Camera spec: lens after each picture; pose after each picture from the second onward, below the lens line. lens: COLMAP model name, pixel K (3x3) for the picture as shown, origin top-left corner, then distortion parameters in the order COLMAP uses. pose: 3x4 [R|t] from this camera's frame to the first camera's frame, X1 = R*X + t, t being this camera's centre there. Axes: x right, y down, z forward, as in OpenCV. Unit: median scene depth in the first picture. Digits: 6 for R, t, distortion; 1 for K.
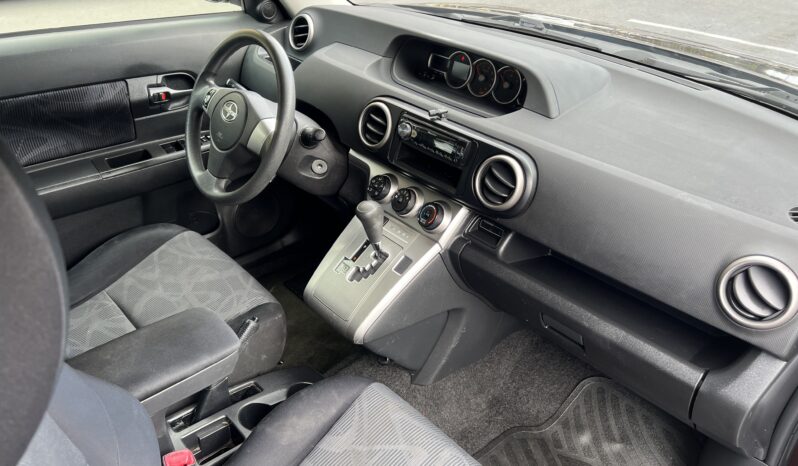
lens RADIAL K [[612.9, 0, 410.2], [0, 612.9, 231.2], [0, 0, 1]] dist [0.088253, -0.141133]
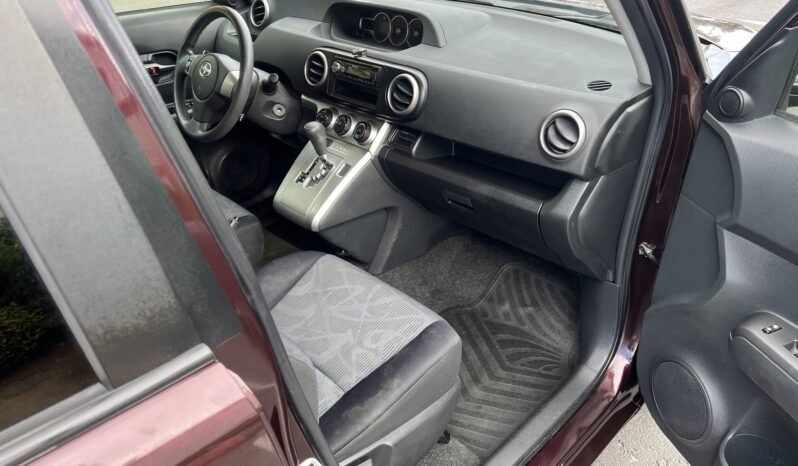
lens RADIAL K [[588.8, 0, 398.8], [0, 588.8, 220.3], [0, 0, 1]] dist [0.071165, -0.117236]
pose [[0.996630, -0.082015, 0.001792, 0.091007], [0.082027, 0.996594, -0.008432, 0.175696], [-0.001095, 0.008551, 0.999963, -0.265195]]
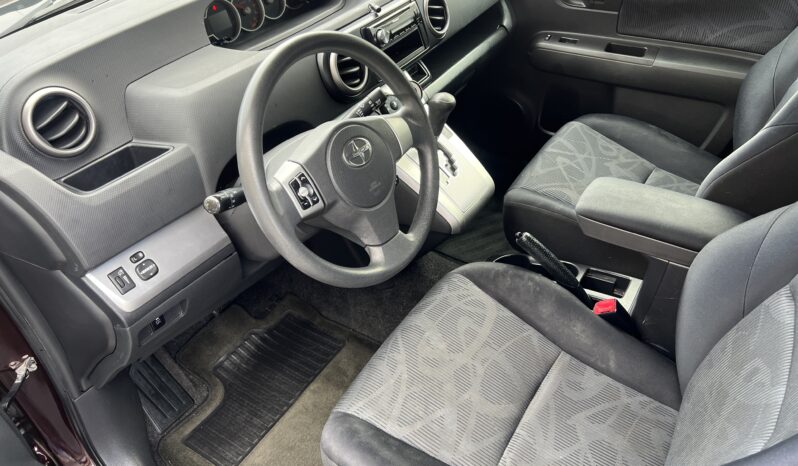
lens RADIAL K [[588.8, 0, 398.8], [0, 588.8, 220.3], [0, 0, 1]] dist [0.071165, -0.117236]
pose [[-0.255949, -0.599002, 0.758740, -0.896038], [0.541187, 0.561571, 0.625903, -0.567451], [-0.801004, 0.570819, 0.180439, 0.941453]]
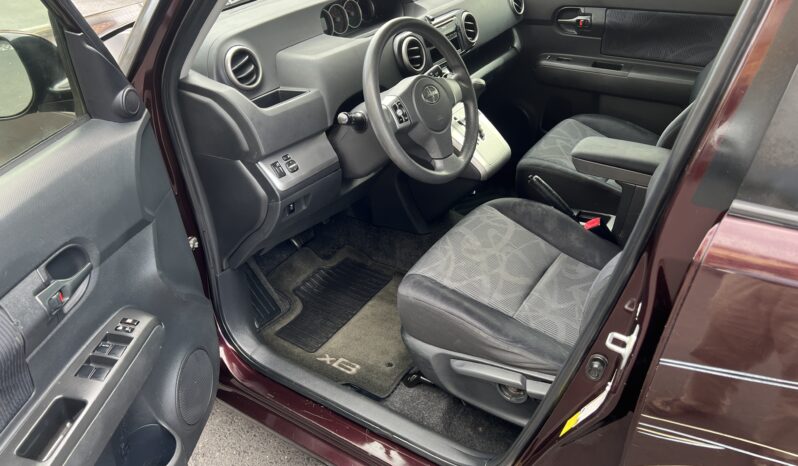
lens RADIAL K [[576.7, 0, 397.5], [0, 576.7, 220.1], [0, 0, 1]] dist [0.095585, -0.210743]
pose [[-0.247627, -0.529396, 0.811431, -1.264642], [0.523569, 0.631573, 0.571831, -0.691612], [-0.815203, 0.566441, 0.120781, 1.109621]]
